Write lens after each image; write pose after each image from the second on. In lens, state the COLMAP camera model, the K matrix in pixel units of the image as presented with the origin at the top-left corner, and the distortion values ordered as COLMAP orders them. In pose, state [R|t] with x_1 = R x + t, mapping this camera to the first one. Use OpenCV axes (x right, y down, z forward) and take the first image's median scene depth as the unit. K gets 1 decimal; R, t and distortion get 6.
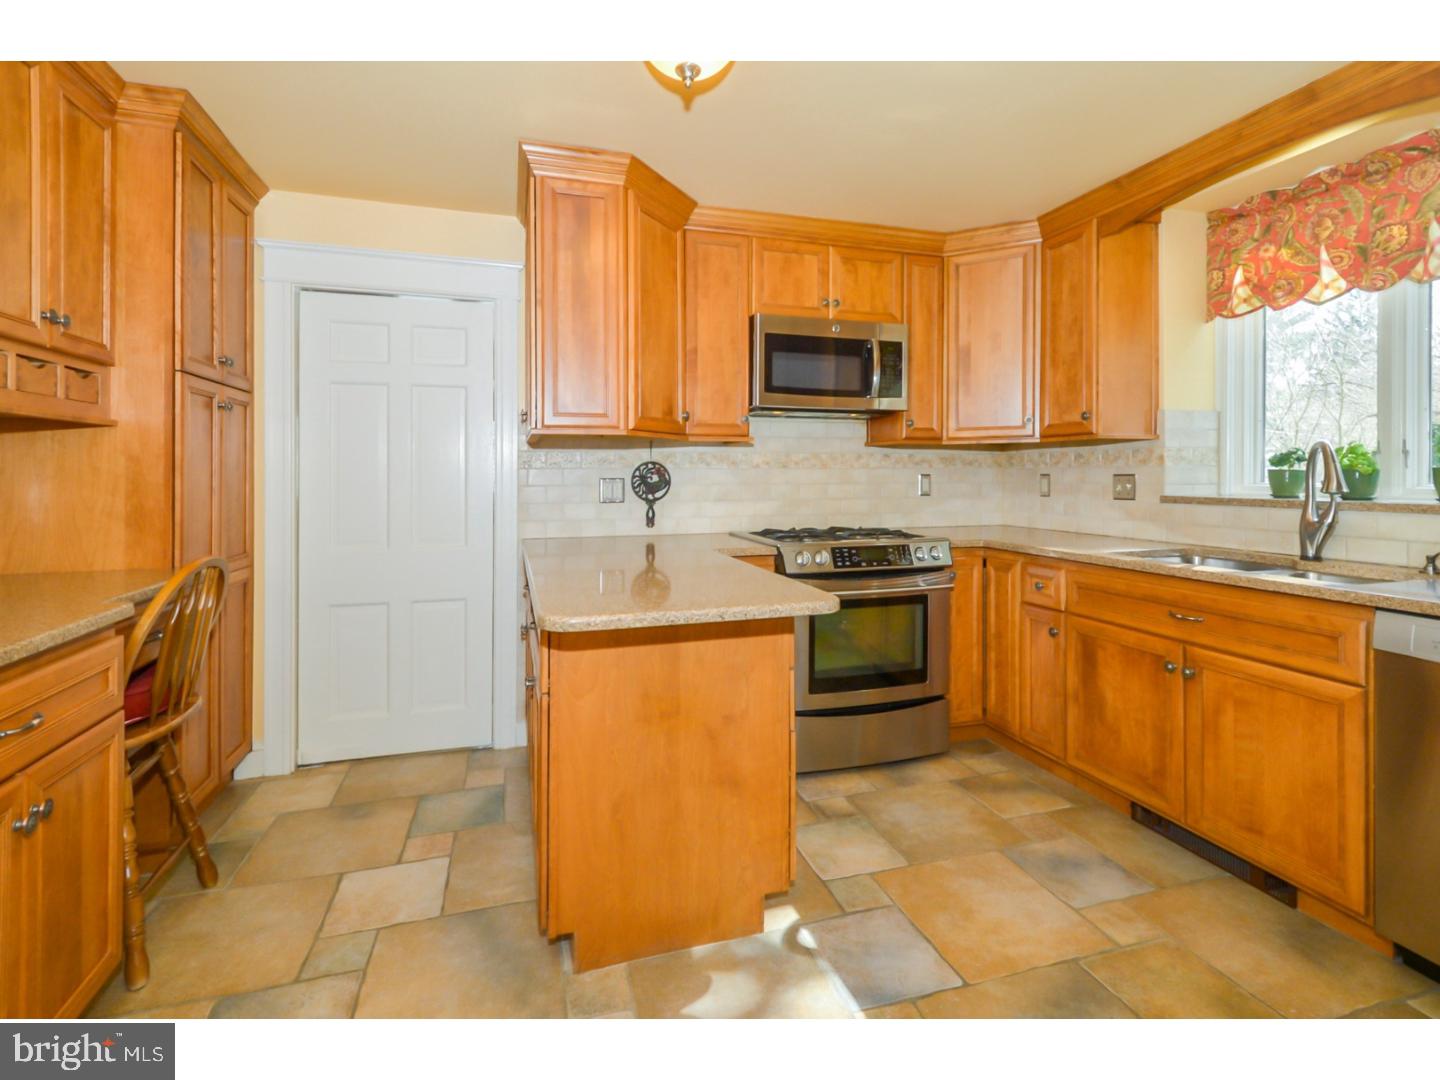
lens RADIAL K [[658.0, 0, 735.2], [0, 658.0, 485.4], [0, 0, 1]] dist [0.000343, 0.000176]
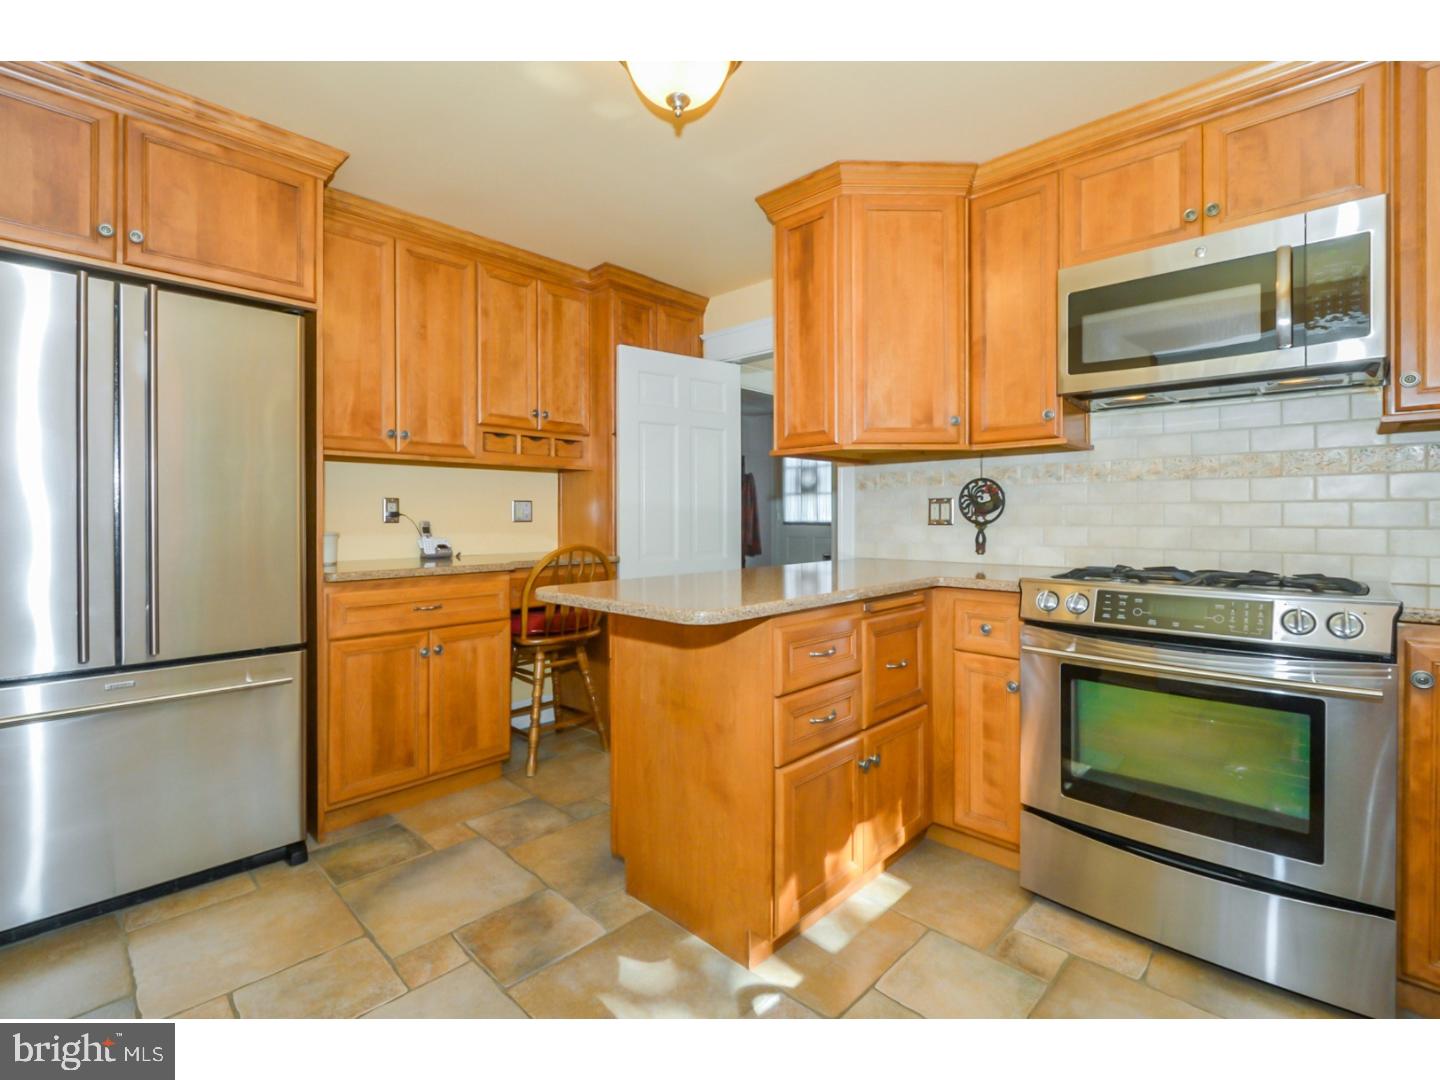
lens RADIAL K [[658.0, 0, 729.6], [0, 658.0, 528.4], [0, 0, 1]] dist [0.000343, 0.000176]
pose [[0.487791, 0.016087, -0.872812, 0.513268], [-0.013140, 0.999852, 0.011085, 0.026885], [0.872862, 0.006061, 0.487930, 0.319053]]
